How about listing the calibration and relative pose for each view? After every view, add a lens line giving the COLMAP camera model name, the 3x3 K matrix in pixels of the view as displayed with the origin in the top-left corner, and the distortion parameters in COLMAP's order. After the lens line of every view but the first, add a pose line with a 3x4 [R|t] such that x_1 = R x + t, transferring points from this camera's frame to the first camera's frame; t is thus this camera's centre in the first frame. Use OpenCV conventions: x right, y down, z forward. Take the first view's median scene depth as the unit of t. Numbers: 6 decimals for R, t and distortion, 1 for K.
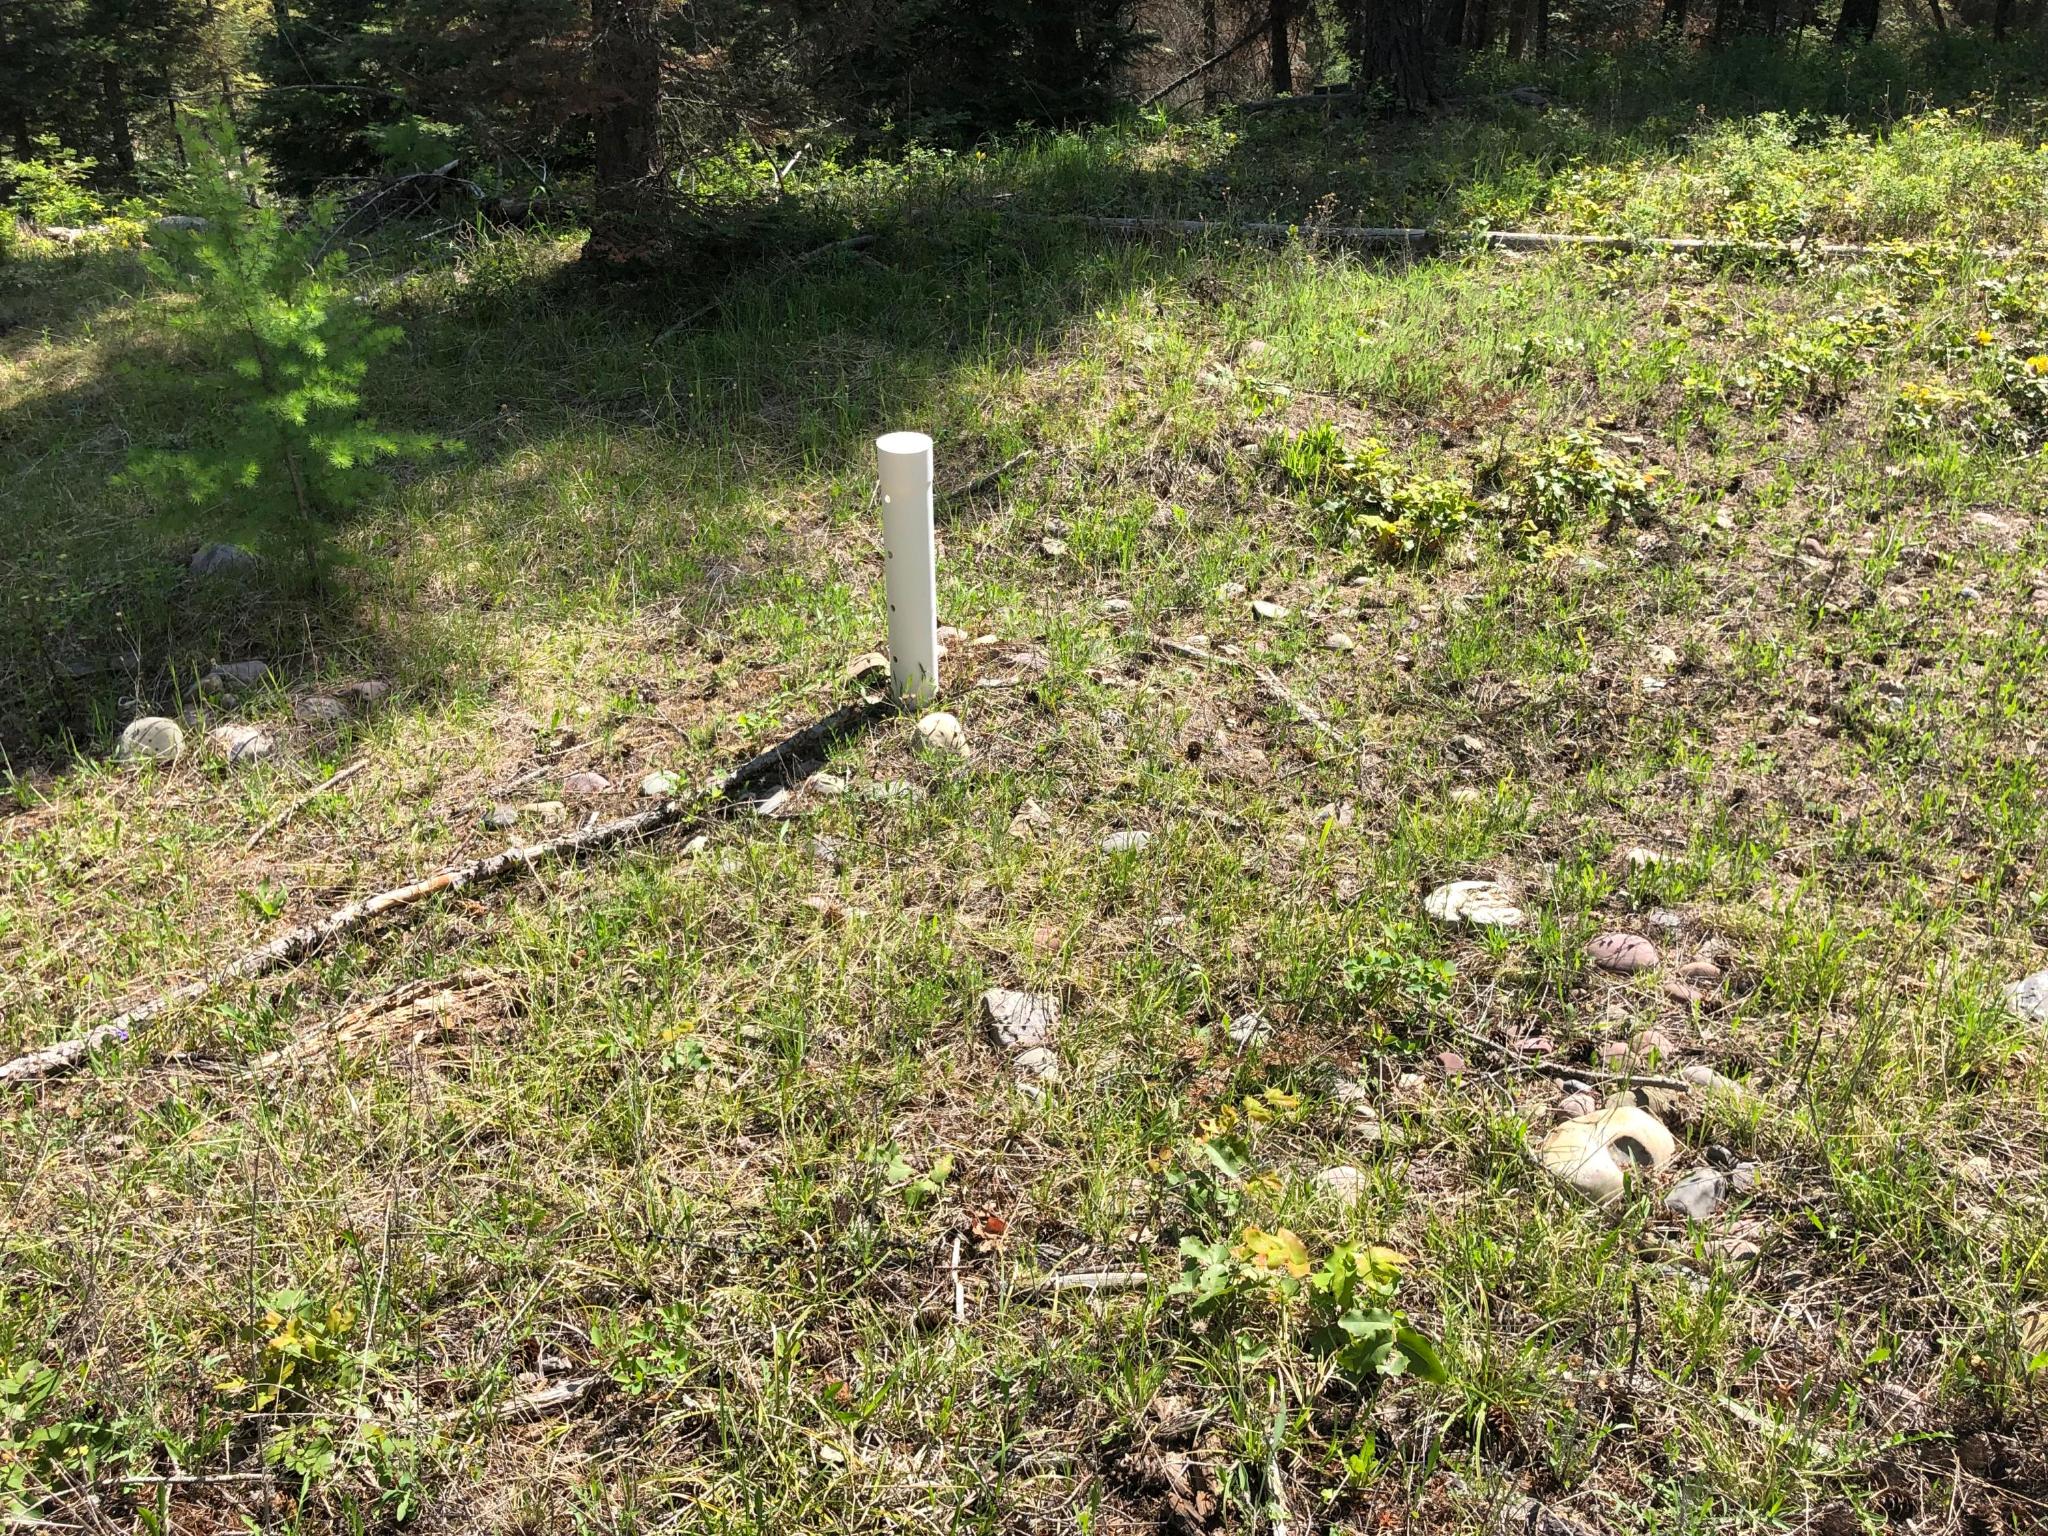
lens RADIAL K [[1735.6, 0, 987.0], [0, 1735.6, 765.5], [0, 0, 1]] dist [0.034834, -0.019015]
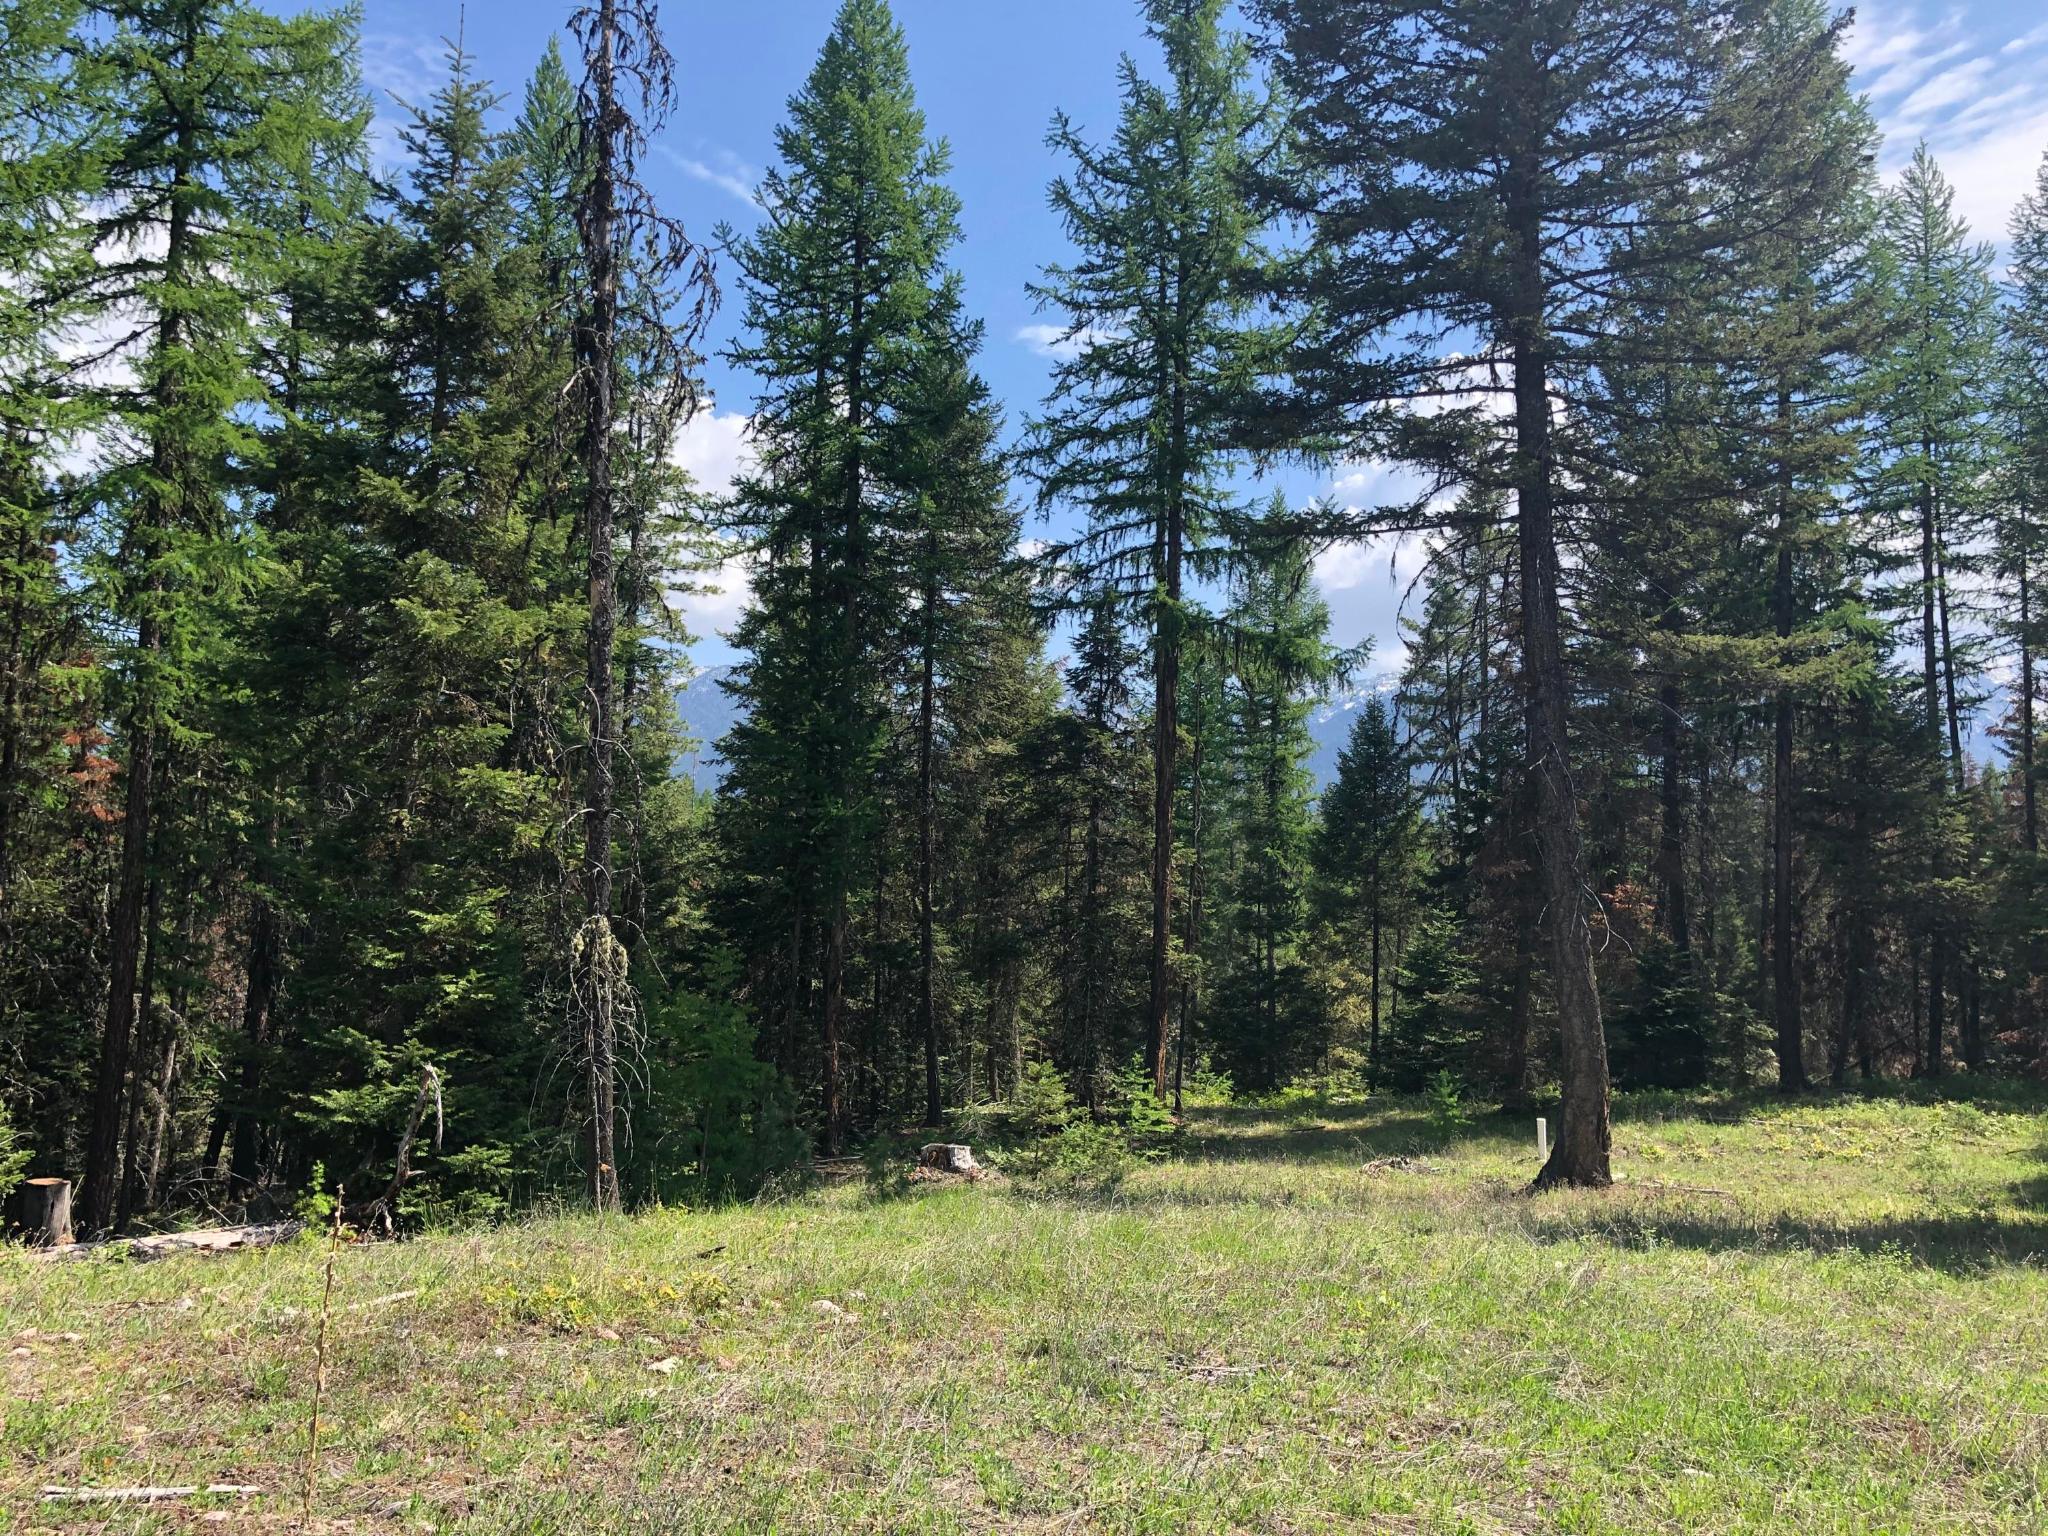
lens RADIAL K [[1735.6, 0, 987.0], [0, 1735.6, 765.5], [0, 0, 1]] dist [0.034834, -0.019015]
pose [[0.868670, -0.029028, -0.494540, 0.675992], [-0.226205, 0.864891, -0.448101, 0.990463], [0.440731, 0.501120, 0.744738, -2.624103]]
